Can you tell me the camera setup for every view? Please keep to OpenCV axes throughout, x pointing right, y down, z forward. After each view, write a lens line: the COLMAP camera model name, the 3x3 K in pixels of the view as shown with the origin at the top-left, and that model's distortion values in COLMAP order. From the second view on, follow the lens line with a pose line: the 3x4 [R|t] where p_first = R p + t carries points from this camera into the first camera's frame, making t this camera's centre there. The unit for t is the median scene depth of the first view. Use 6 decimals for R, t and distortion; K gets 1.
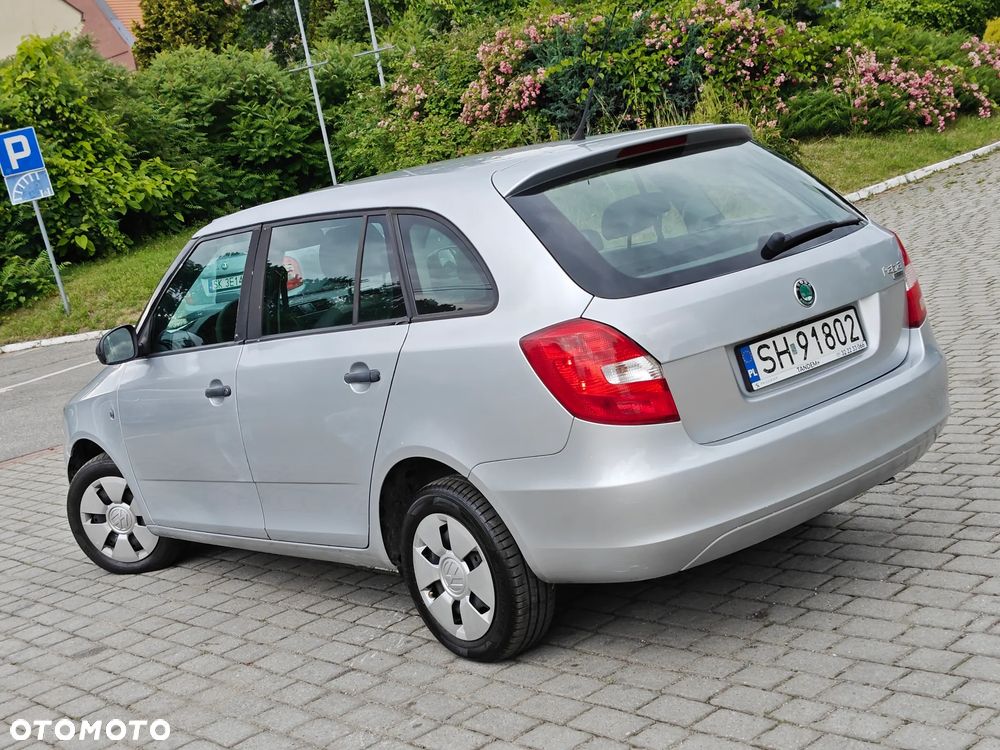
lens RADIAL K [[1423.6, 0, 493.1], [0, 1423.6, 393.3], [0, 0, 1]] dist [0.250529, -0.823616]
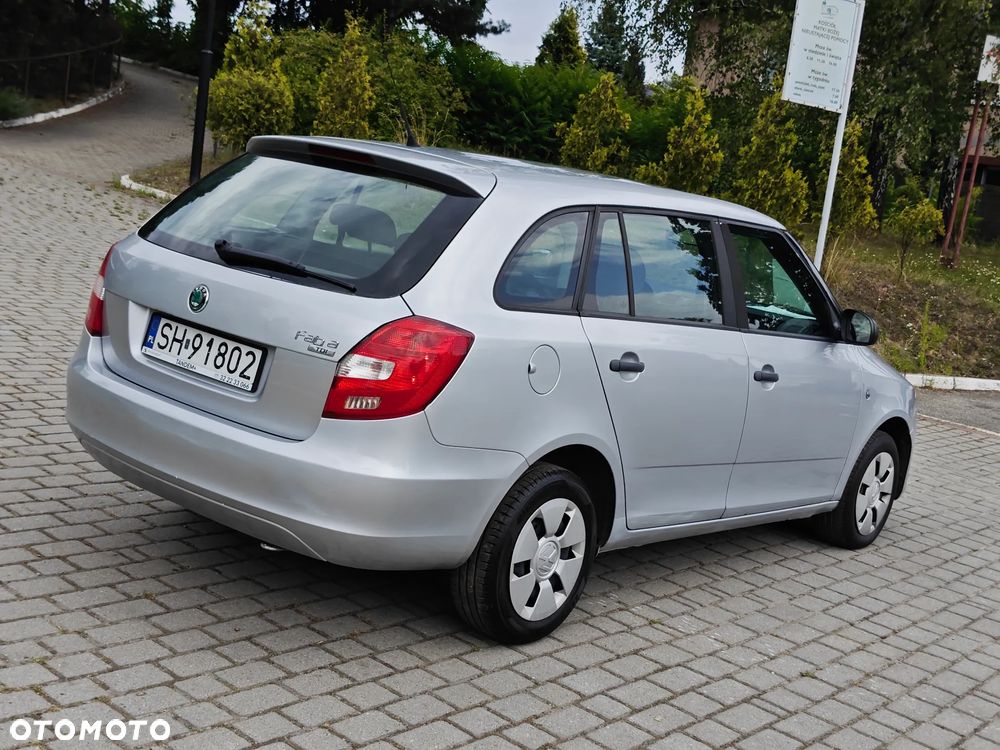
lens RADIAL K [[1279.3, 0, 504.2], [0, 1279.3, 387.3], [0, 0, 1]] dist [0.260418, -0.973575]
pose [[0.140047, 0.373192, -0.917123, 1.123377], [-0.353847, 0.883948, 0.305659, -0.375345], [0.924759, 0.281715, 0.255847, 0.974707]]
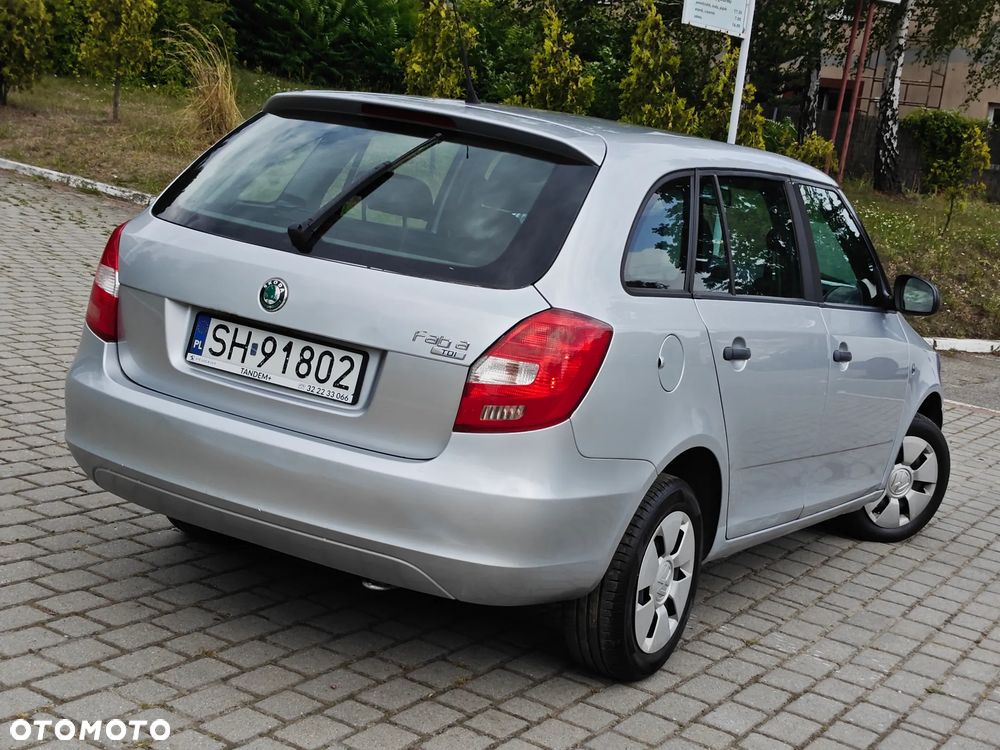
lens RADIAL K [[1516.0, 0, 500.0], [0, 1516.0, 375.0], [0, 0, 1]] dist [0.323425, -1.340504]
pose [[0.296769, 0.377077, -0.877349, 1.078917], [-0.363963, 0.894055, 0.261144, -0.315634], [0.882869, 0.241823, 0.402570, 0.754071]]
